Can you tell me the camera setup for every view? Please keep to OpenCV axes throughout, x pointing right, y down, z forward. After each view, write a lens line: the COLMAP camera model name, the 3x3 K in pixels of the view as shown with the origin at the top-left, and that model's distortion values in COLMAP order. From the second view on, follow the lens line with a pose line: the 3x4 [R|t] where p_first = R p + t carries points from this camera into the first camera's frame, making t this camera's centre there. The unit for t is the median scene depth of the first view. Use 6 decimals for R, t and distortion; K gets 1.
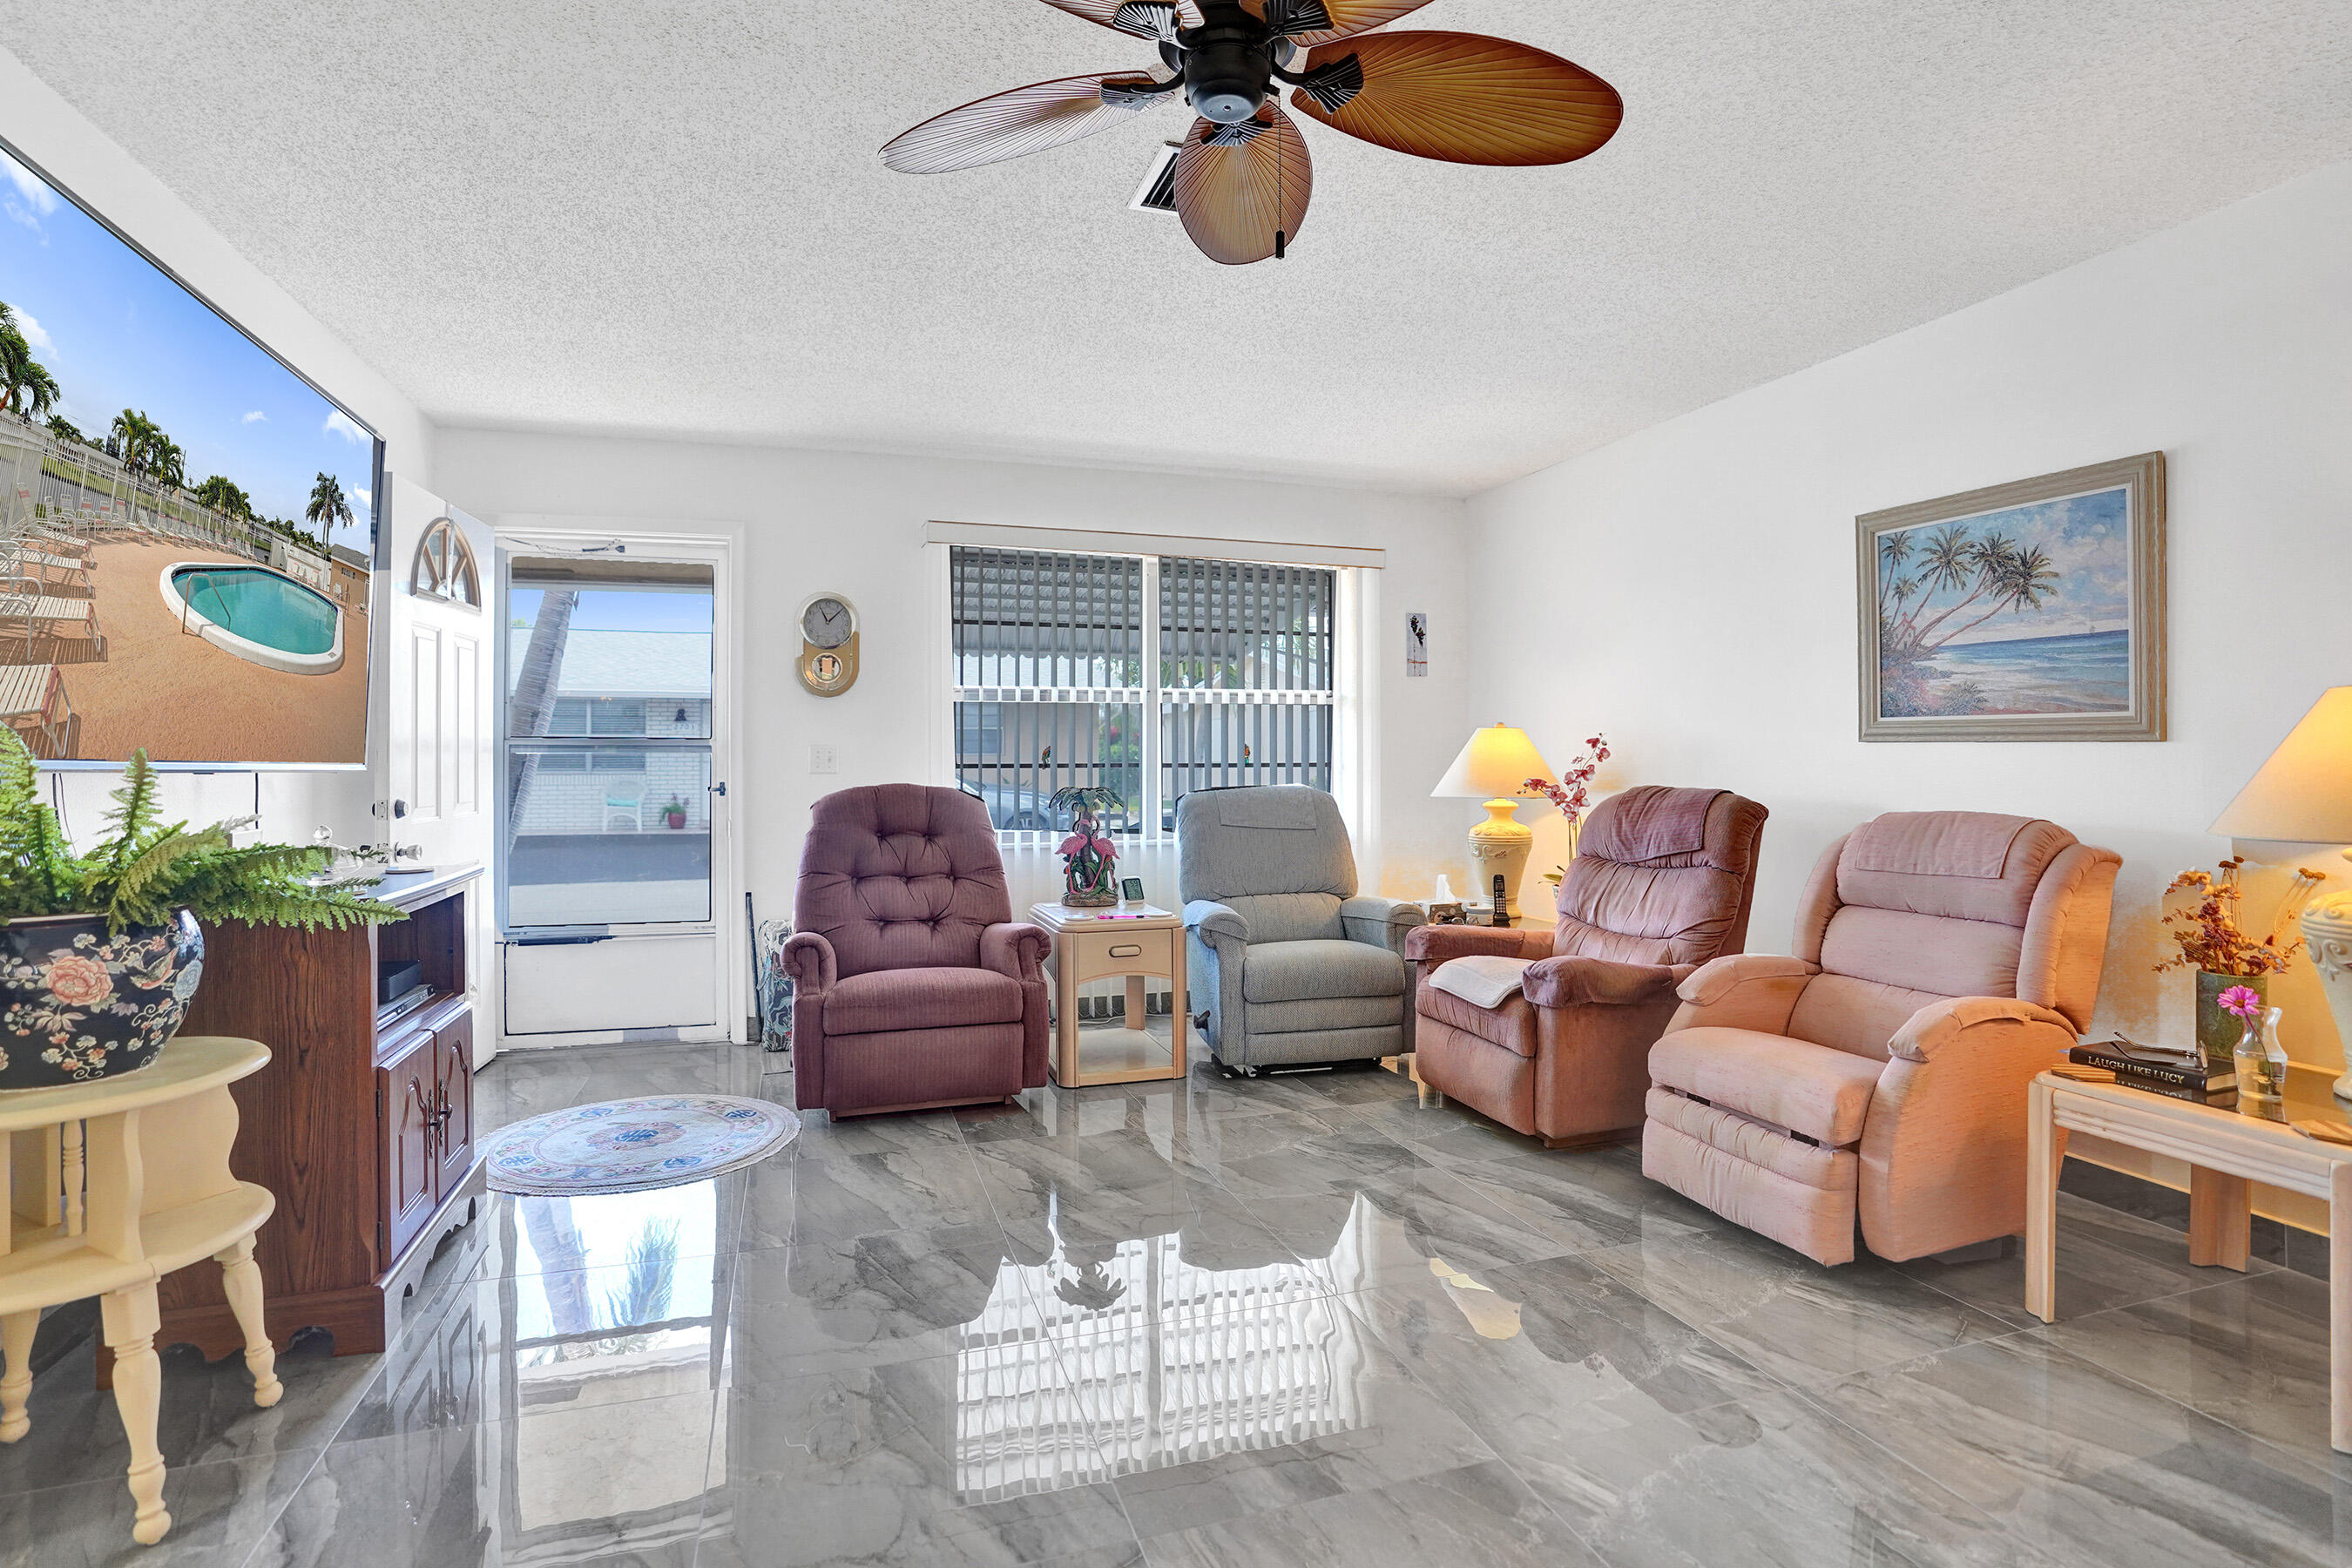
lens RADIAL K [[1129.3, 0, 1169.6], [0, 1129.3, 770.1], [0, 0, 1]] dist [-0.067398, 0.026147]
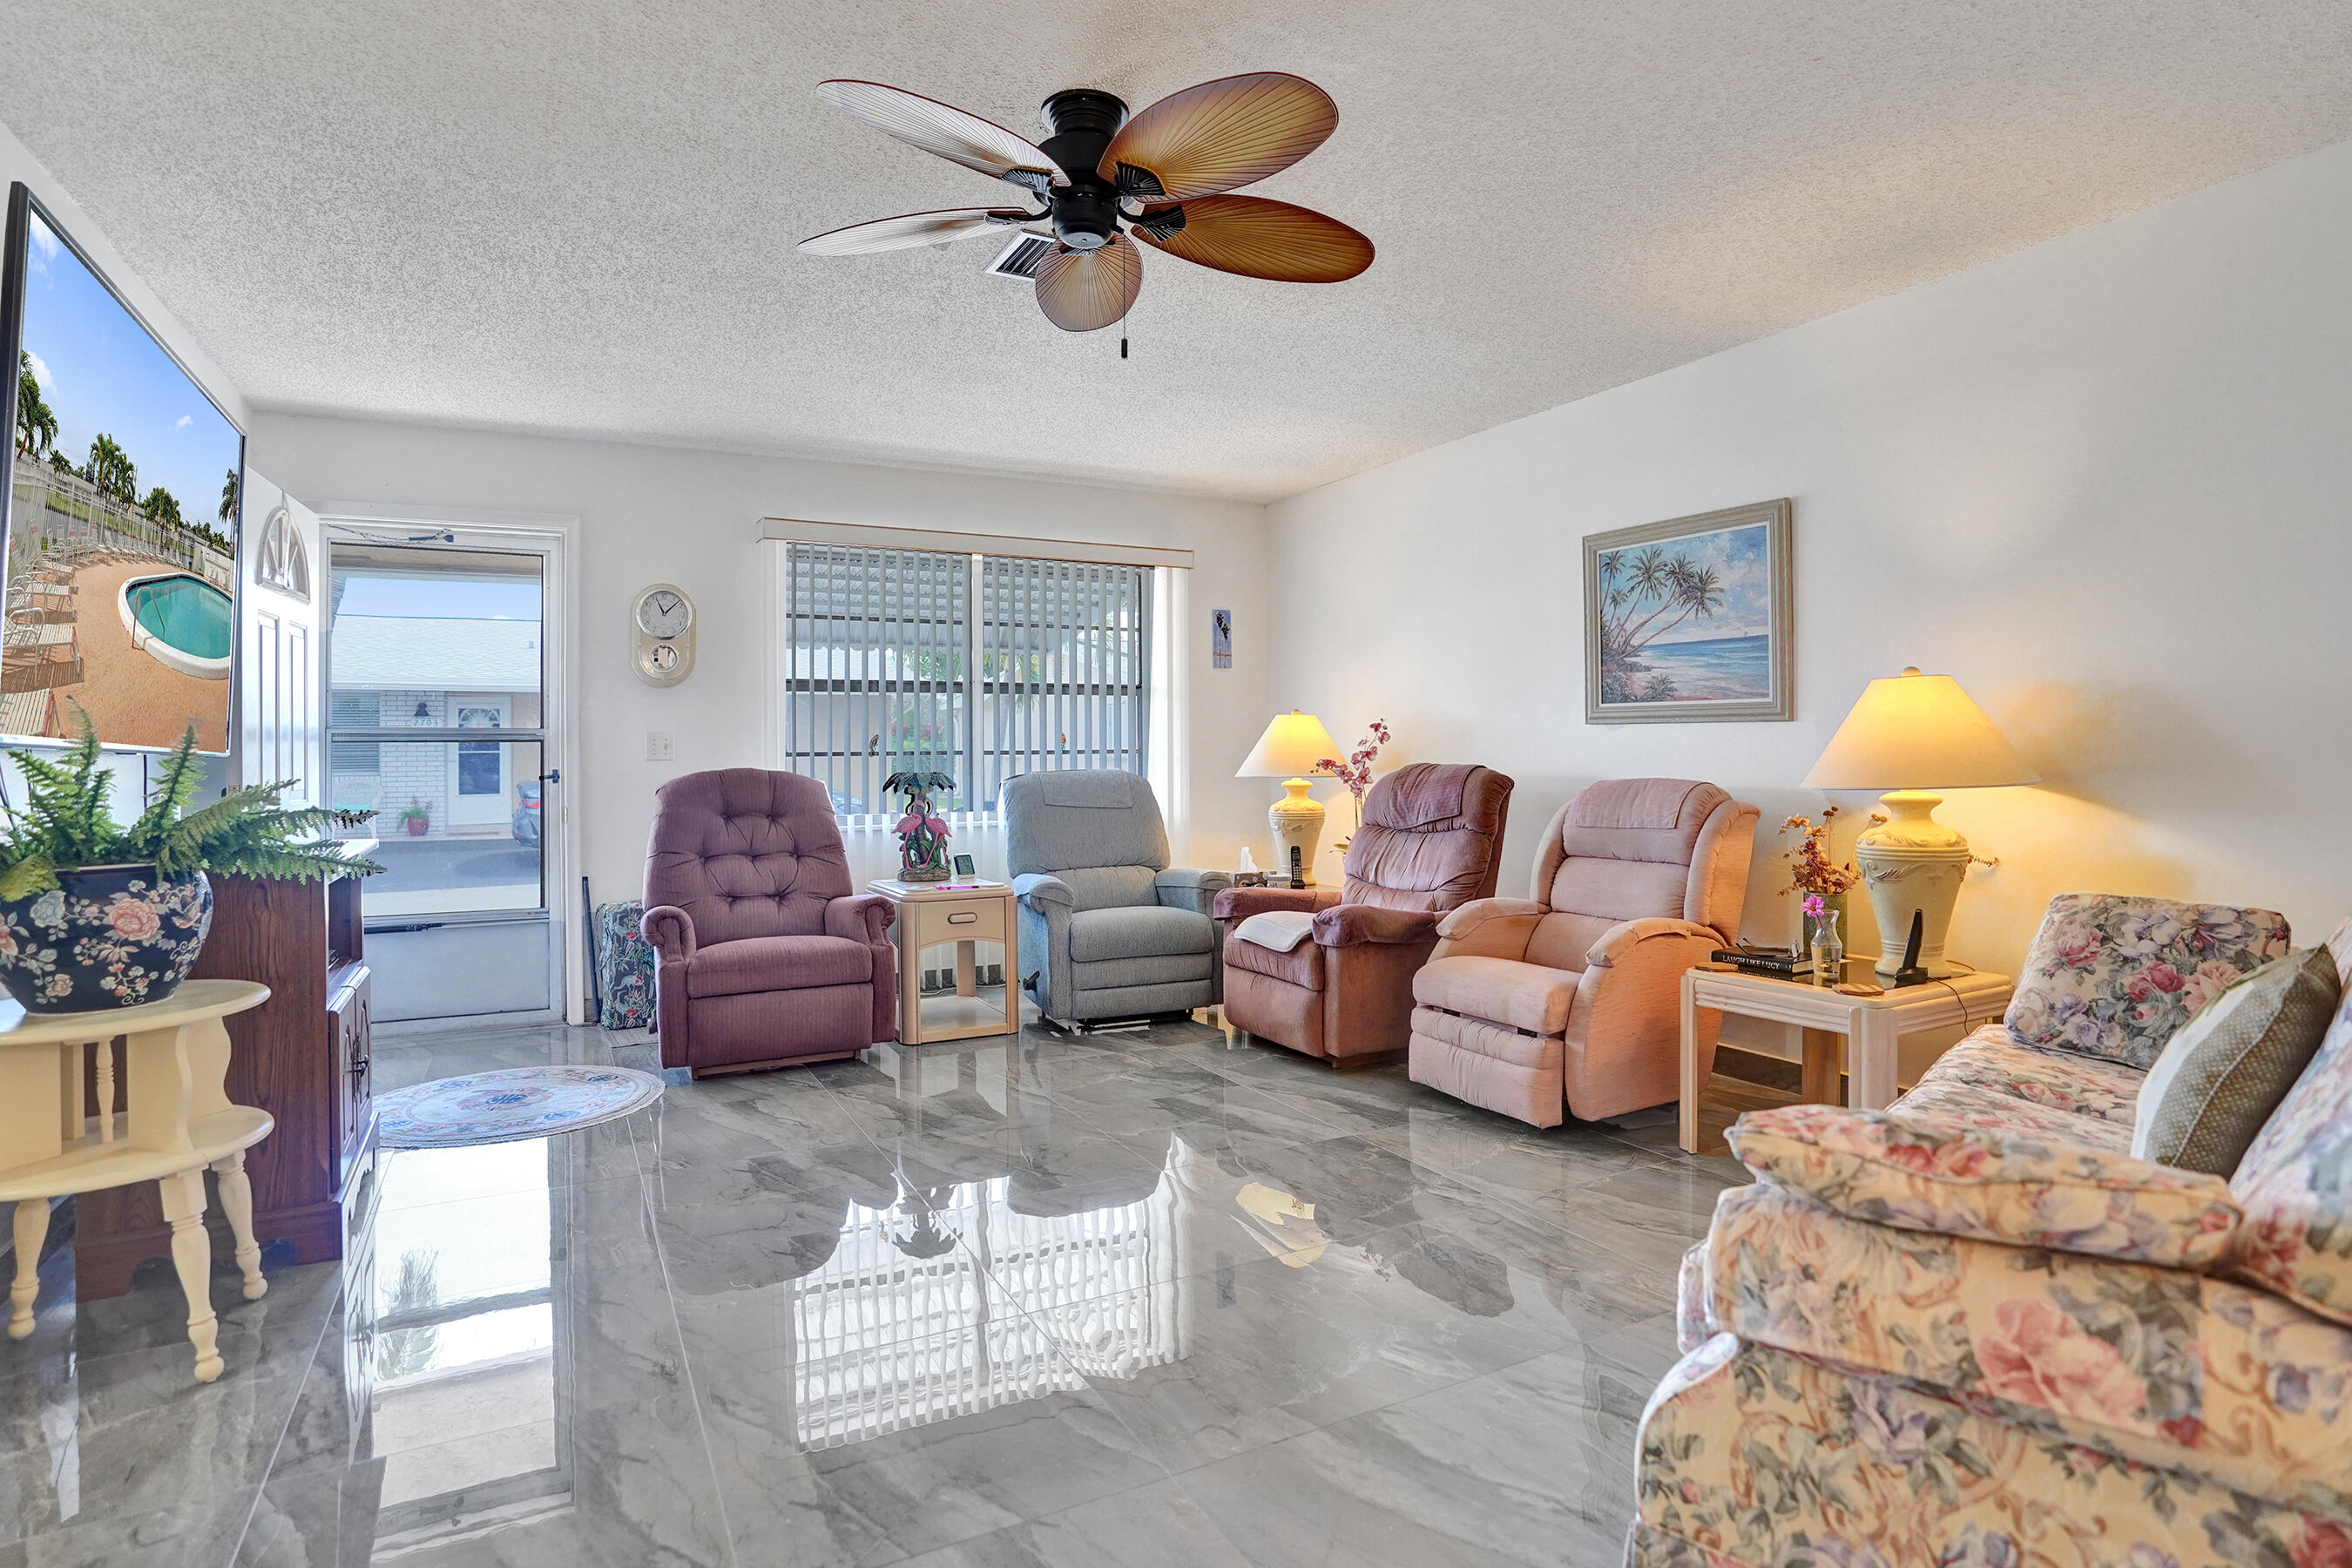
lens RADIAL K [[1160.3, 0, 1122.2], [0, 1160.3, 780.8], [0, 0, 1]] dist [-0.044974, 0.019351]
pose [[0.991481, -0.007875, 0.130016, -0.046618], [0.005915, 0.999863, 0.015458, 0.015387], [-0.130120, -0.014558, 0.991391, -0.204129]]
